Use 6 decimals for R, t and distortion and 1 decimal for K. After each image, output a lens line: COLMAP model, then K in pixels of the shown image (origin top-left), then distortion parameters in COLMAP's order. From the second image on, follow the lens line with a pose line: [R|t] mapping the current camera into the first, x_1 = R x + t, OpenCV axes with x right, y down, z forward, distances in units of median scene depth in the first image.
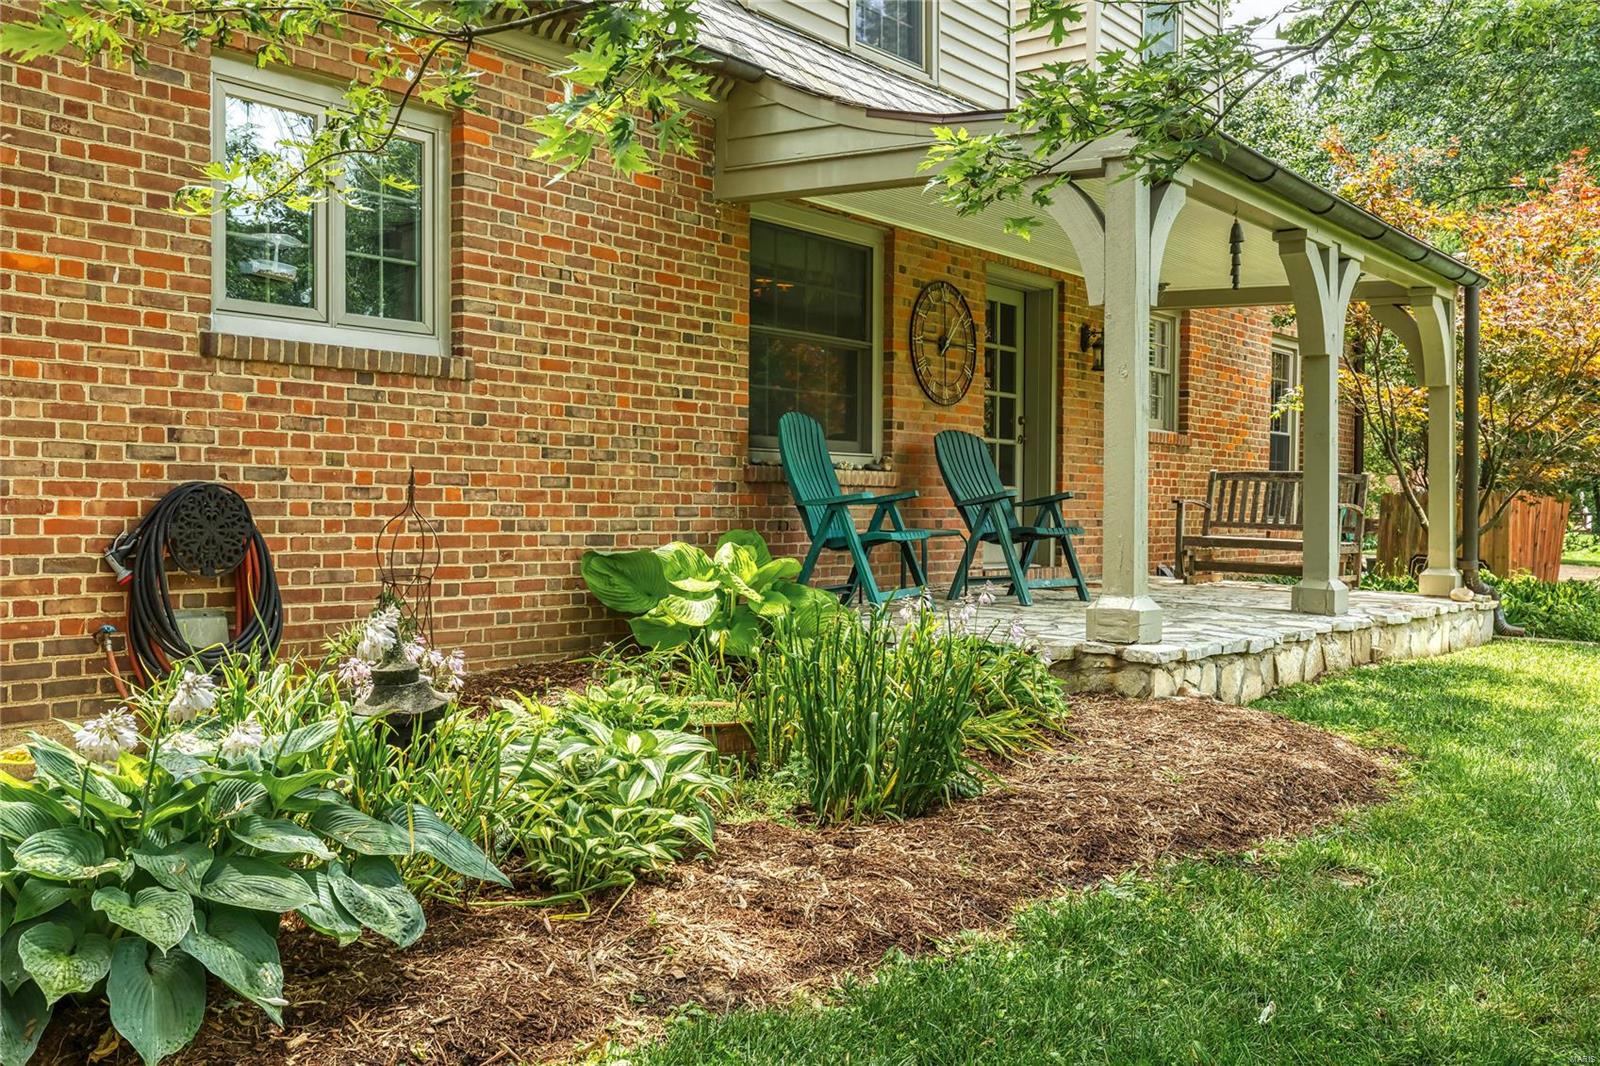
lens RADIAL K [[1554.7, 0, 802.7], [0, 1554.7, 534.8], [0, 0, 1]] dist [-0.005572, 0.000000]
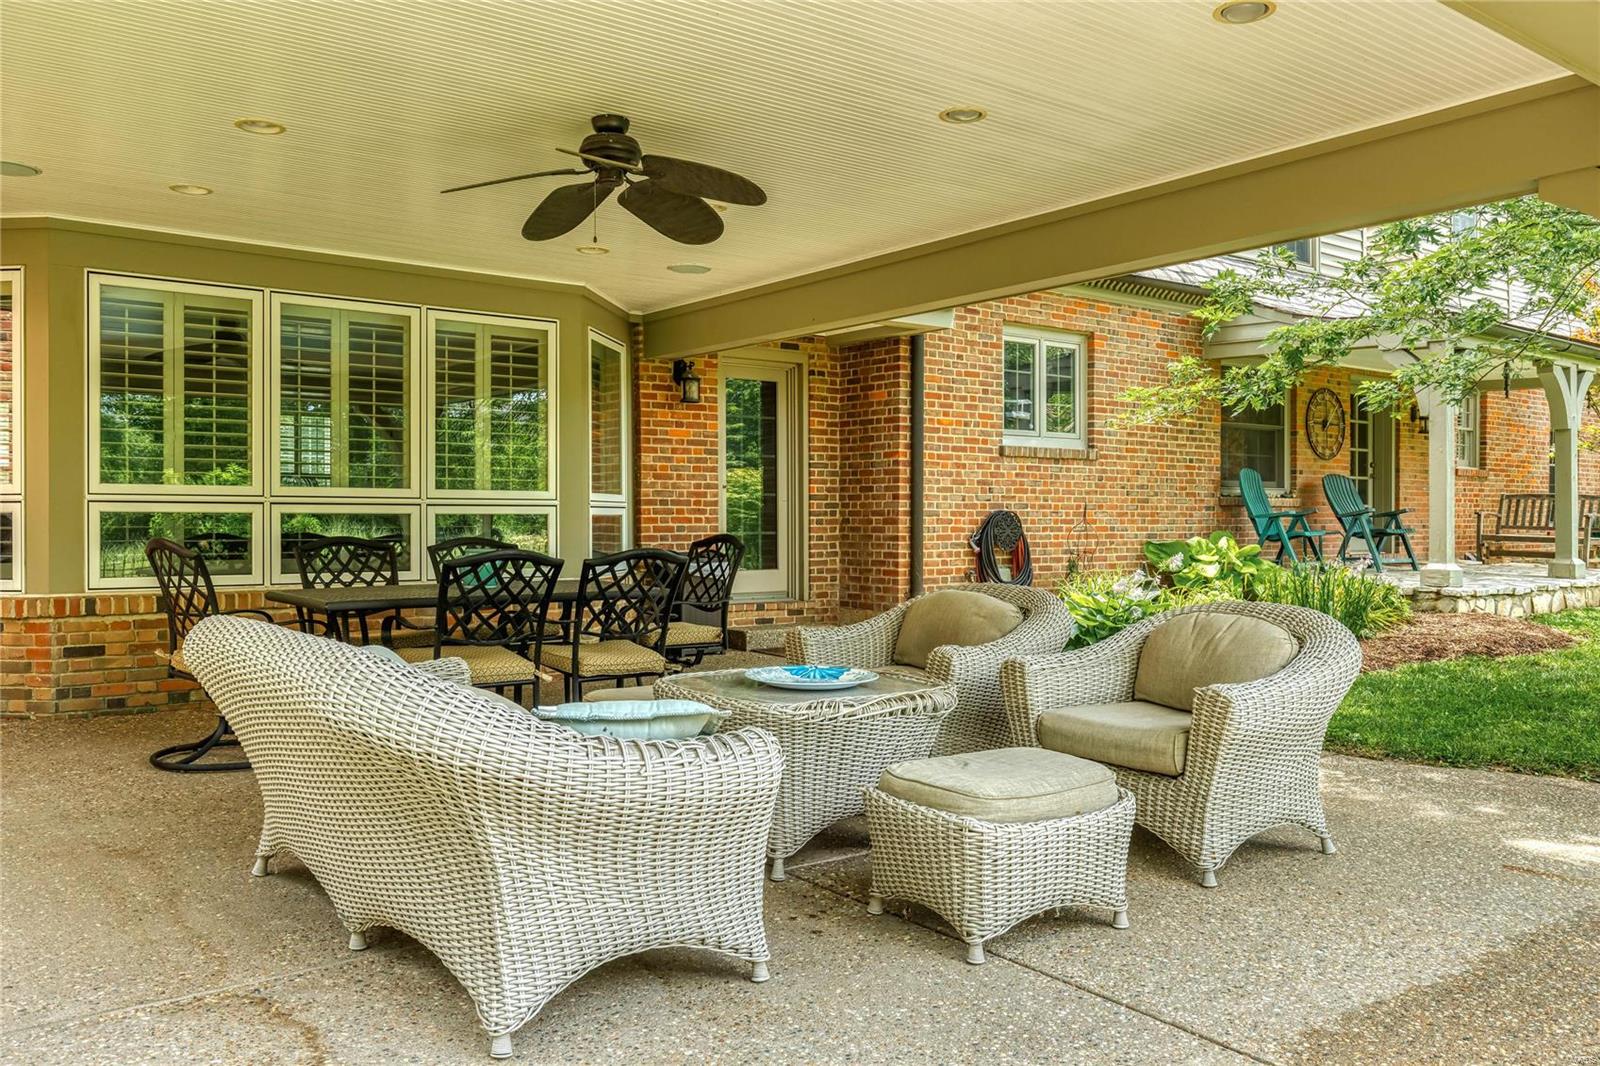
lens RADIAL K [[1230.2, 0, 793.7], [0, 1230.2, 520.1], [0, 0, 1]] dist [0.004656, -0.013137]
pose [[0.960654, -0.006472, -0.277673, -0.137741], [0.002165, 0.999873, -0.015813, 0.007302], [0.277740, 0.014589, 0.960546, -0.675127]]
